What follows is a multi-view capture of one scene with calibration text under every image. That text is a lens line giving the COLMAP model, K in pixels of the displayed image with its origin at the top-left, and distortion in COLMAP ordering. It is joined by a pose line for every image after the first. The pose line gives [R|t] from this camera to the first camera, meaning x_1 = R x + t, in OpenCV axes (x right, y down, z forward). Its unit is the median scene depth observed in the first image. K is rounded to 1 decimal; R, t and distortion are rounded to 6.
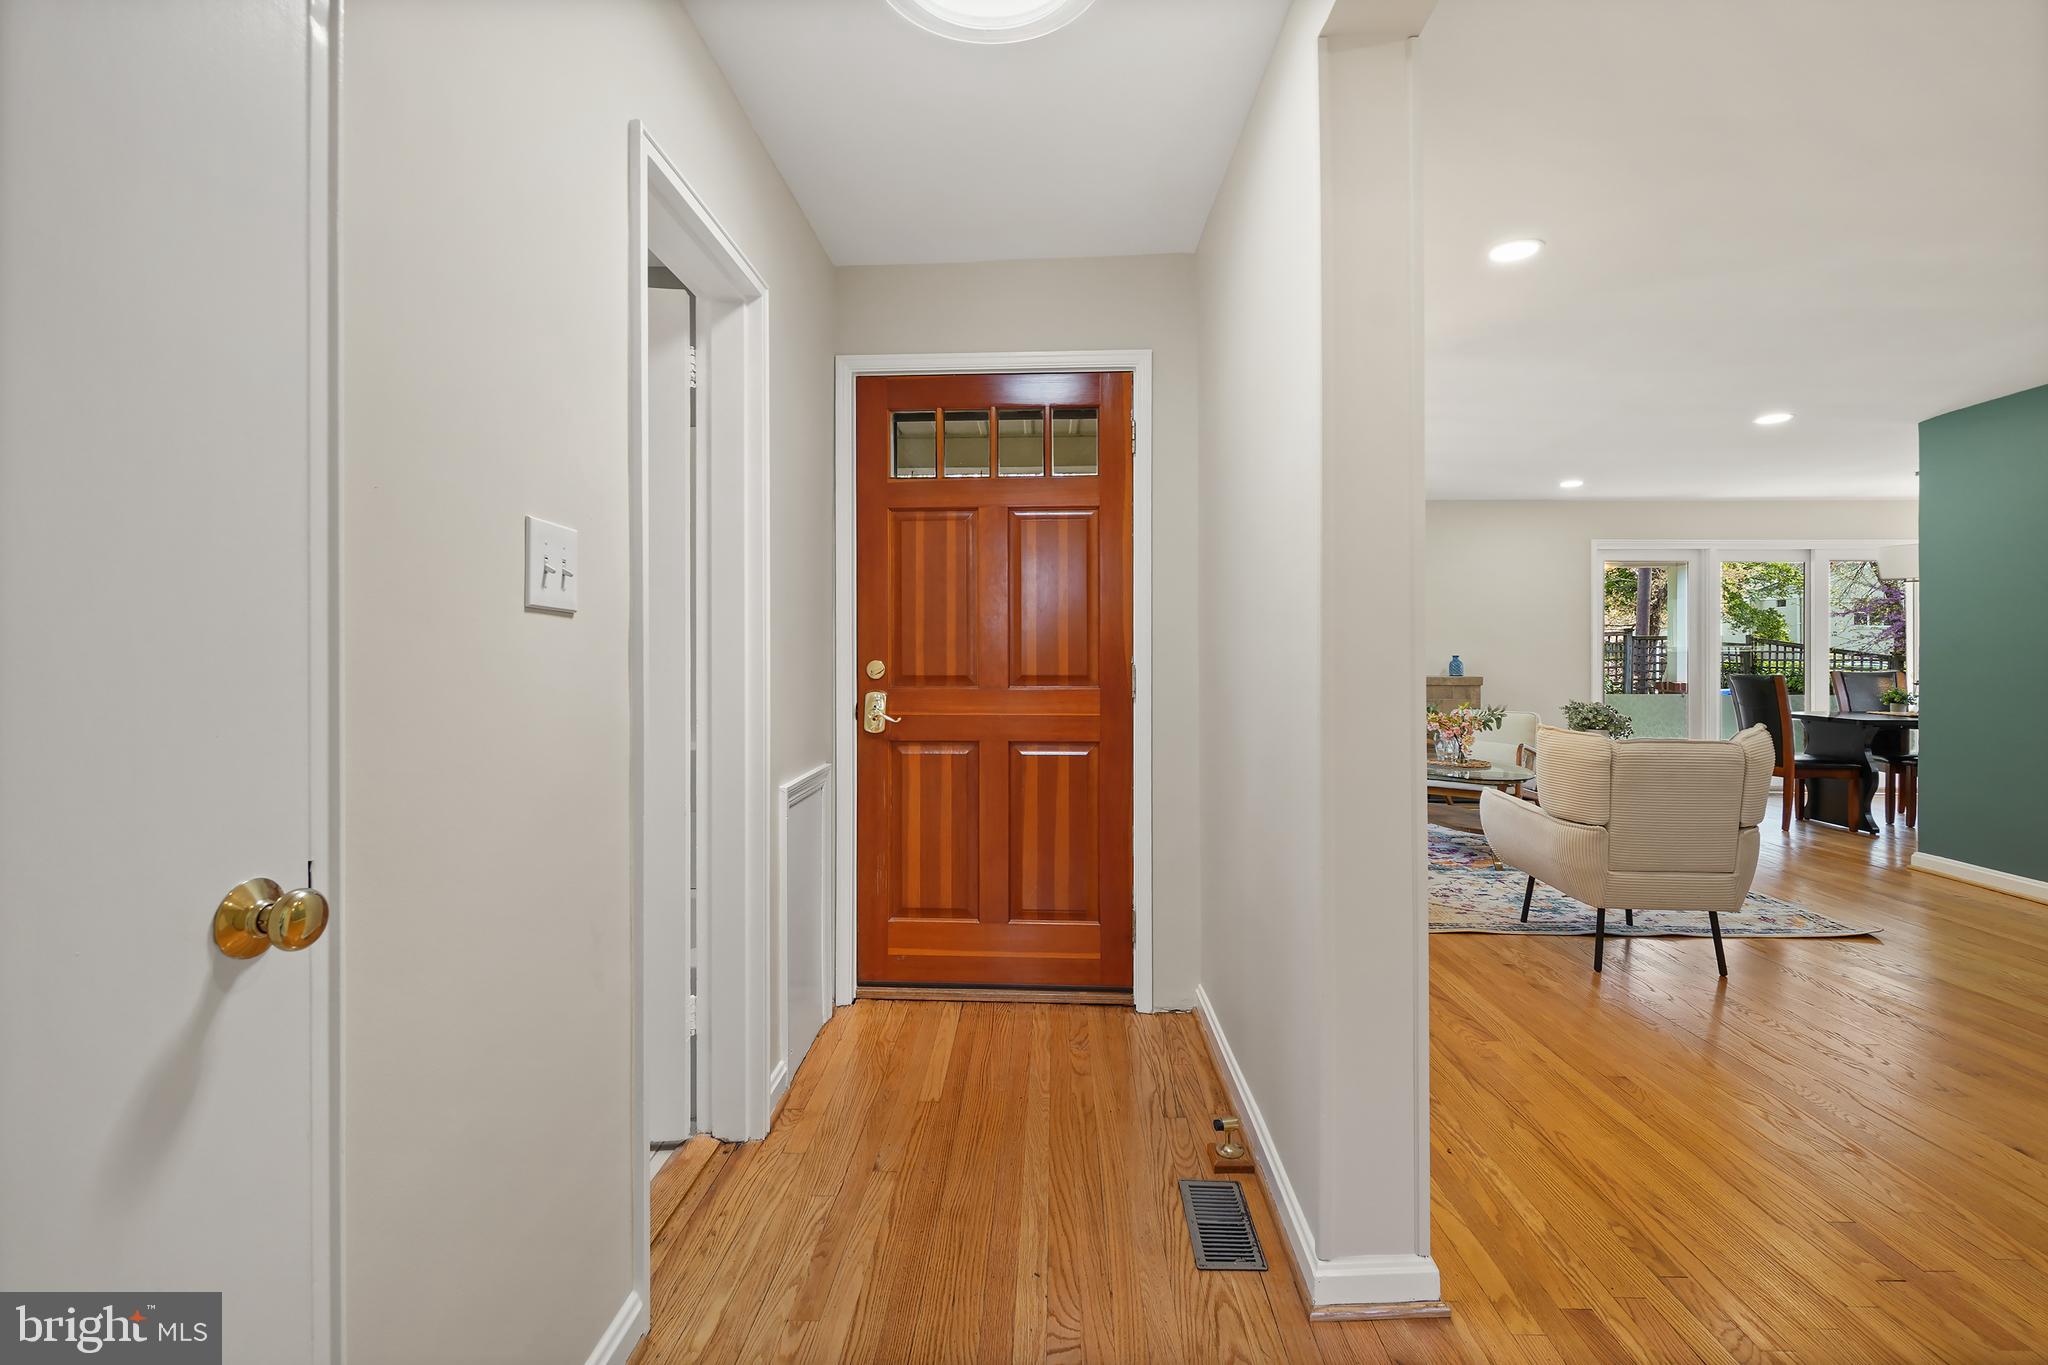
lens RADIAL K [[898.9, 0, 1033.1], [0, 898.9, 646.8], [0, 0, 1]] dist [-0.002365, -0.000451]
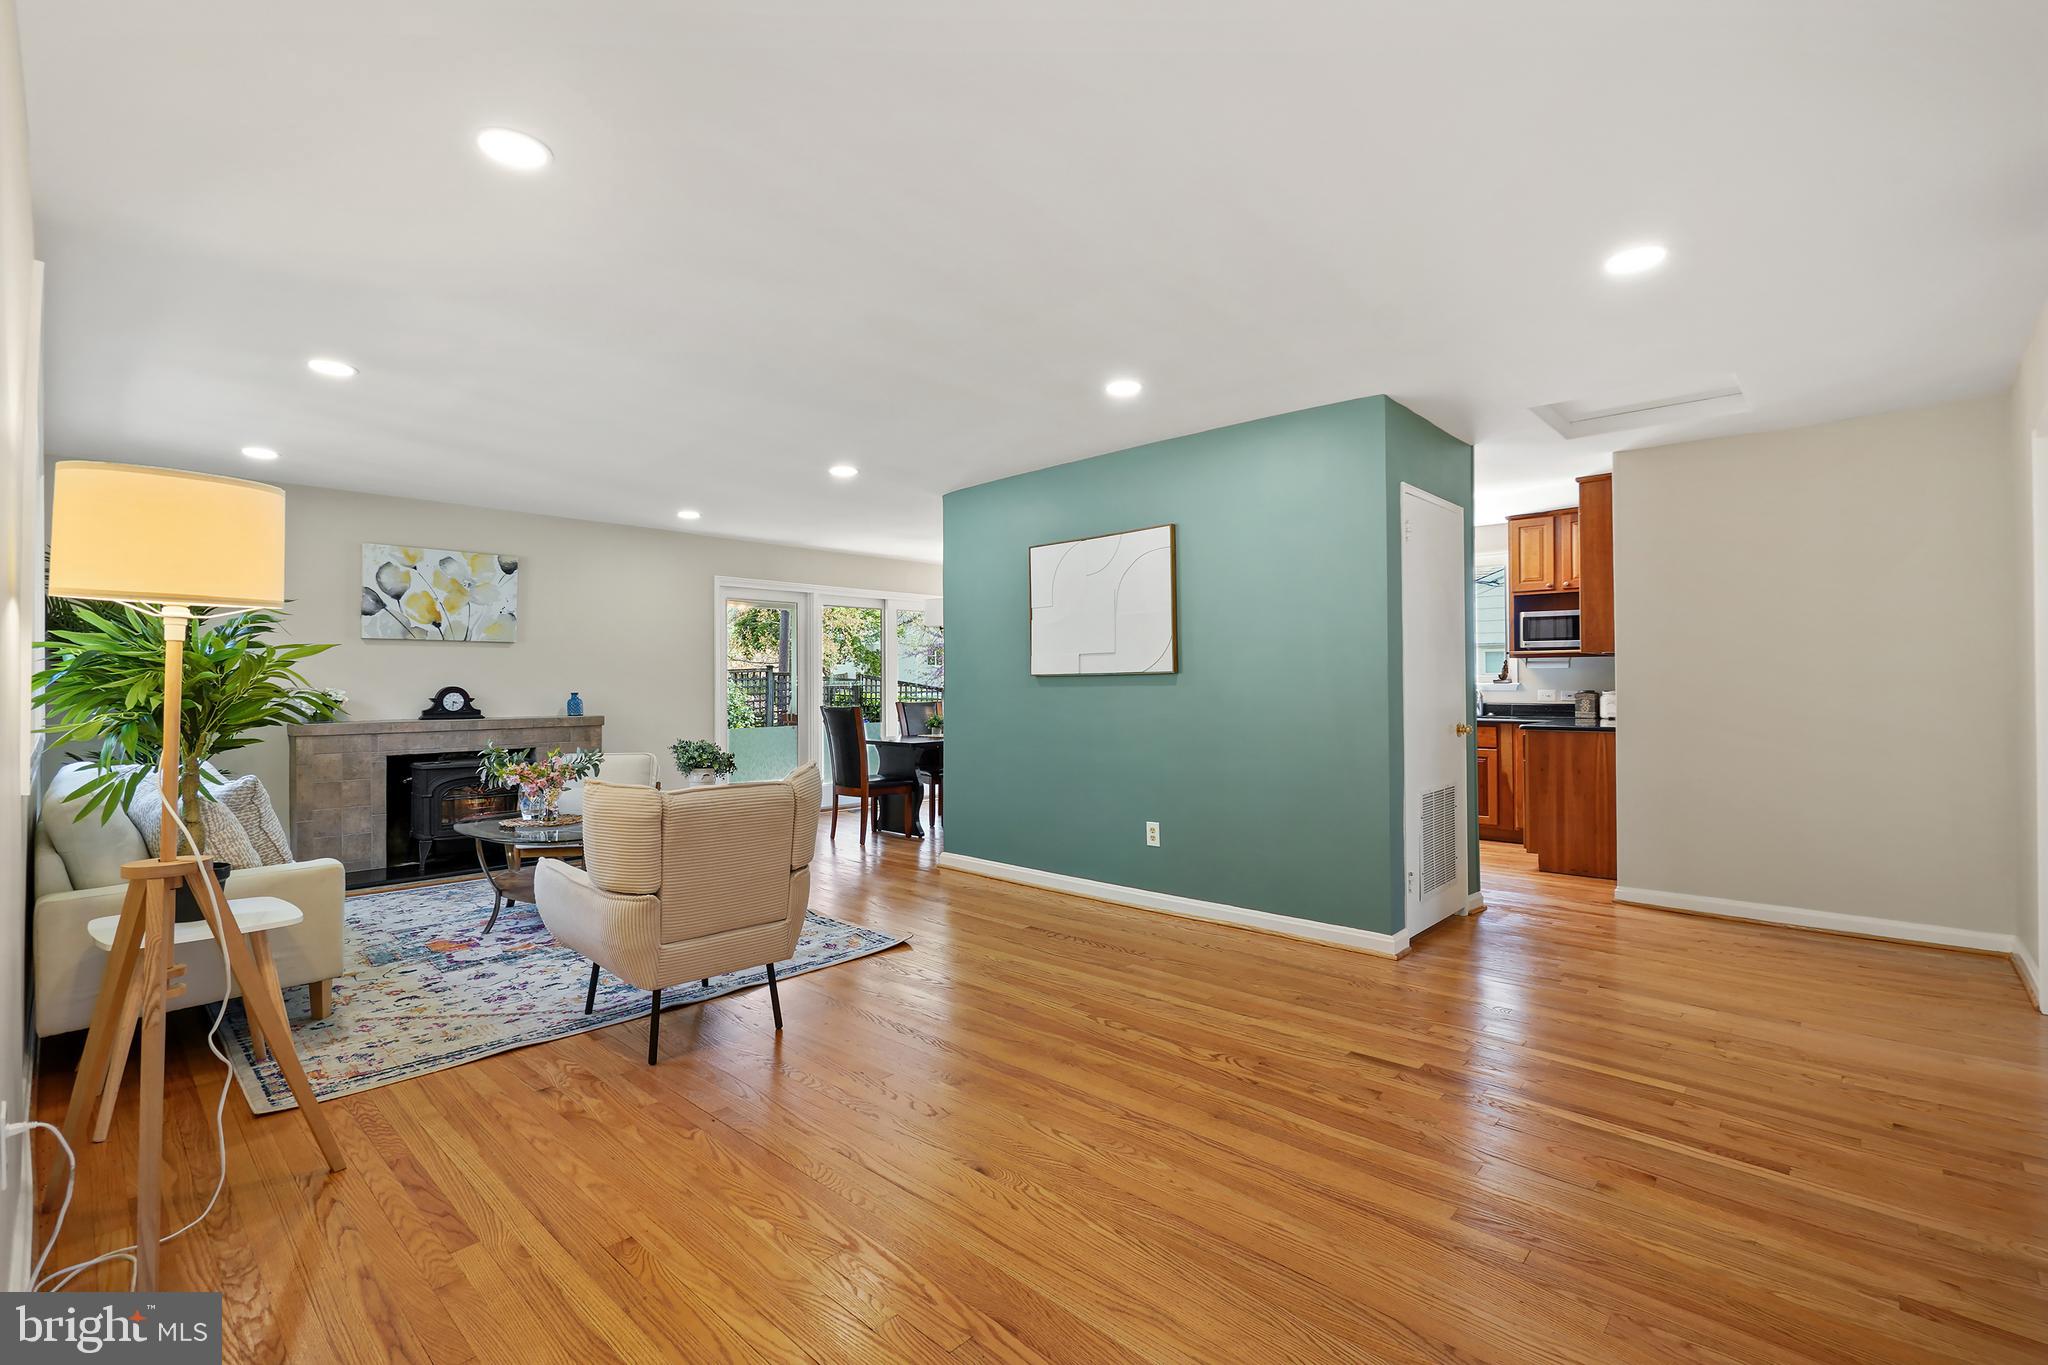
lens RADIAL K [[903.2, 0, 1009.8], [0, 903.2, 676.0], [0, 0, 1]] dist [-0.000779, -0.000062]
pose [[0.675260, 0.000422, 0.737579, 0.132332], [0.005135, 0.999973, -0.005273, -0.000059], [-0.737562, 0.007348, 0.675240, 0.099172]]
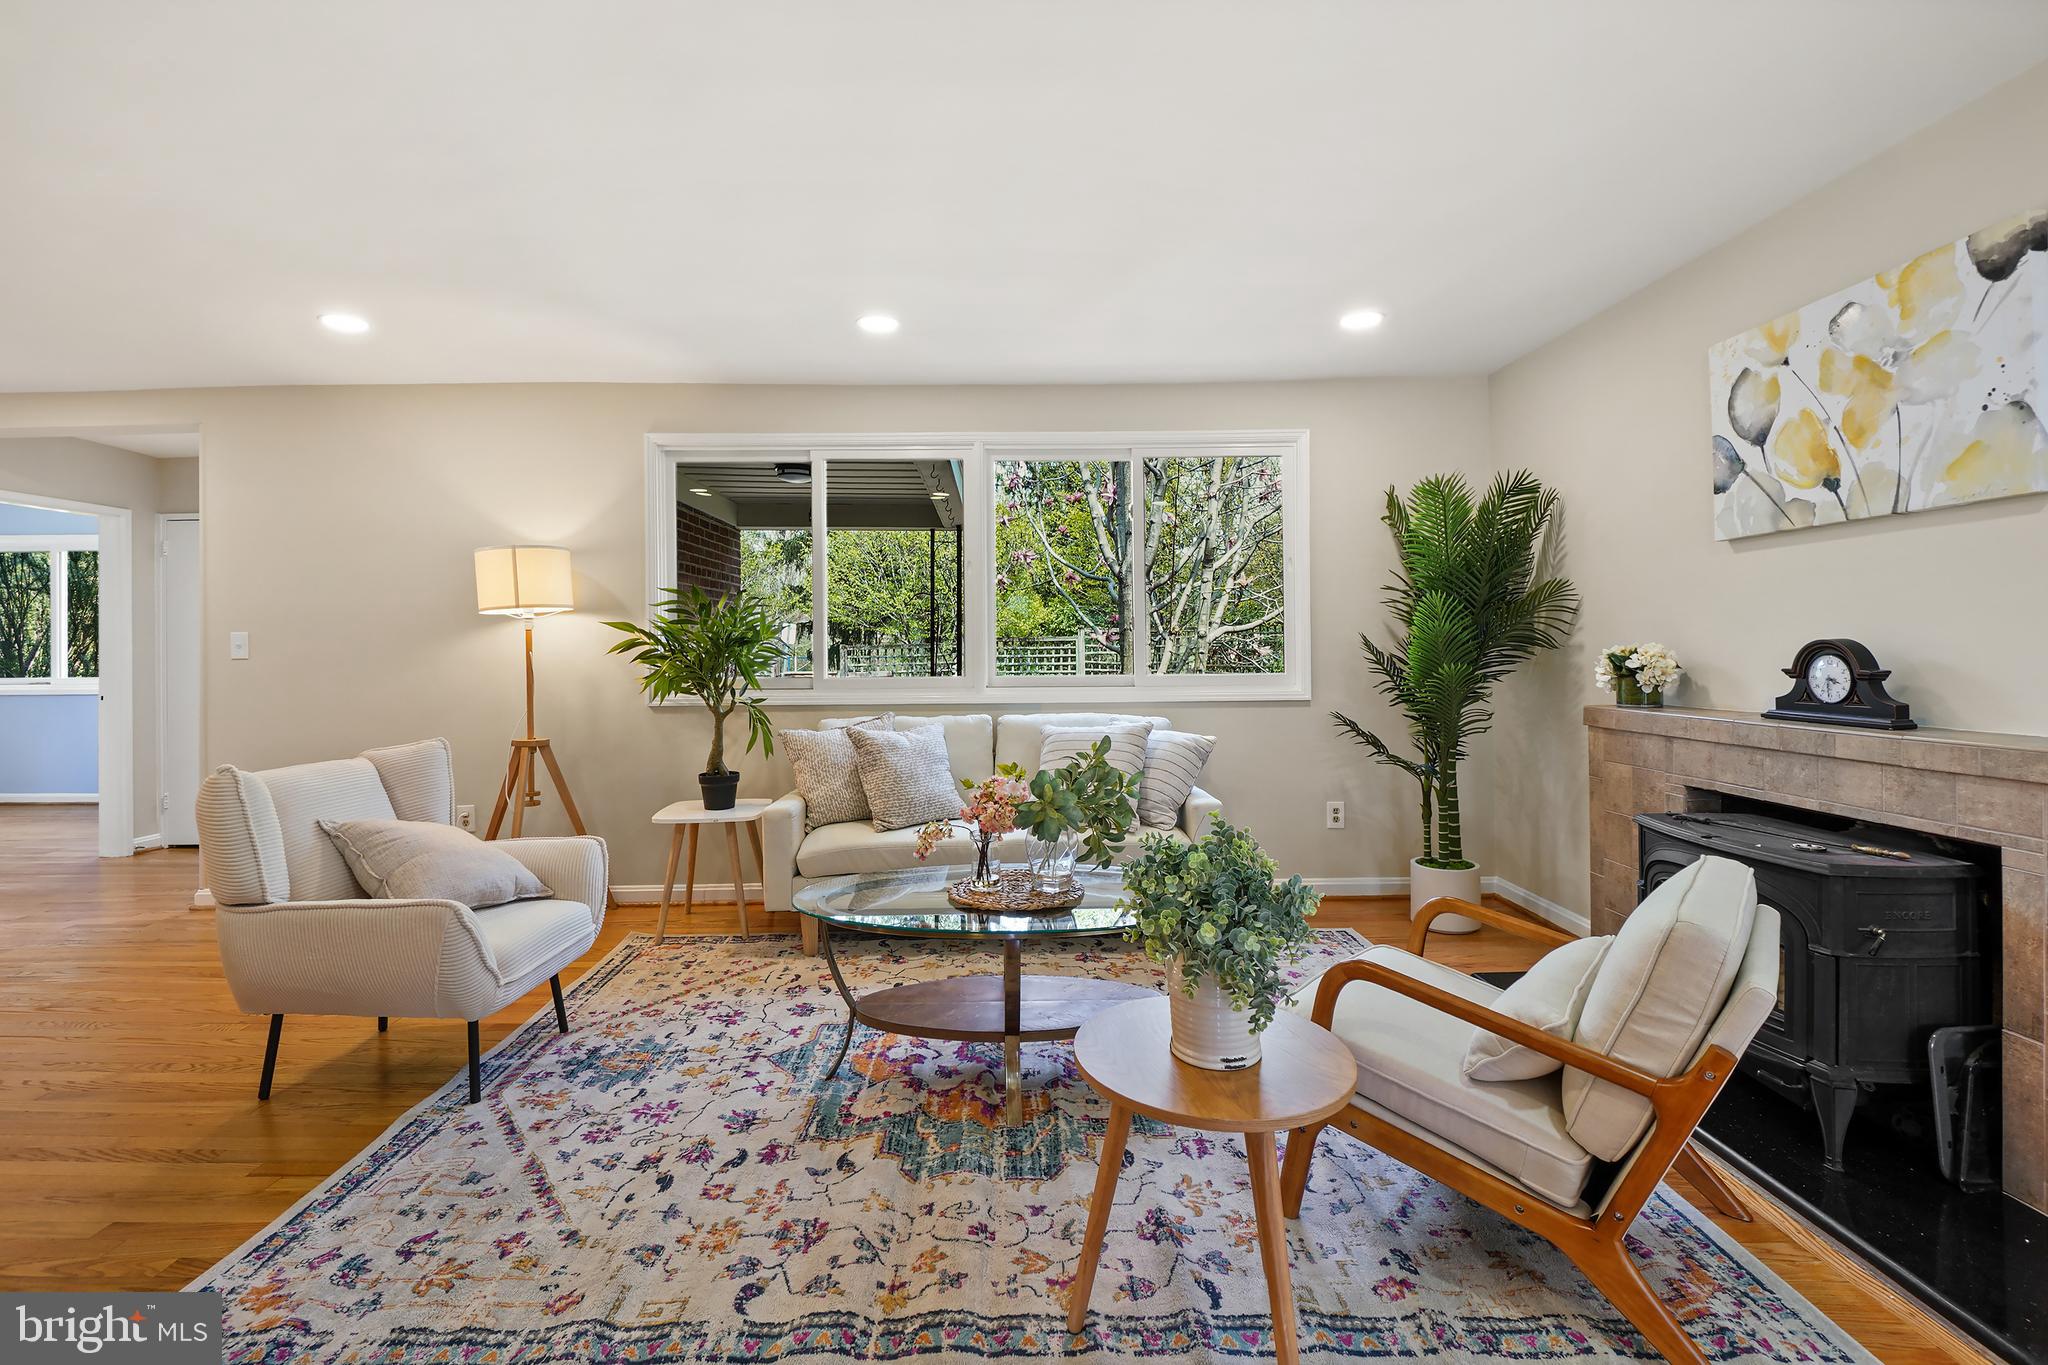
lens RADIAL K [[920.4, 0, 1005.3], [0, 920.4, 647.9], [0, 0, 1]] dist [-0.002020, -0.000766]
pose [[0.021910, -0.006180, -0.999741, 0.885141], [0.011670, 0.999914, -0.005926, 0.005145], [0.999692, -0.011537, 0.021981, 0.918334]]
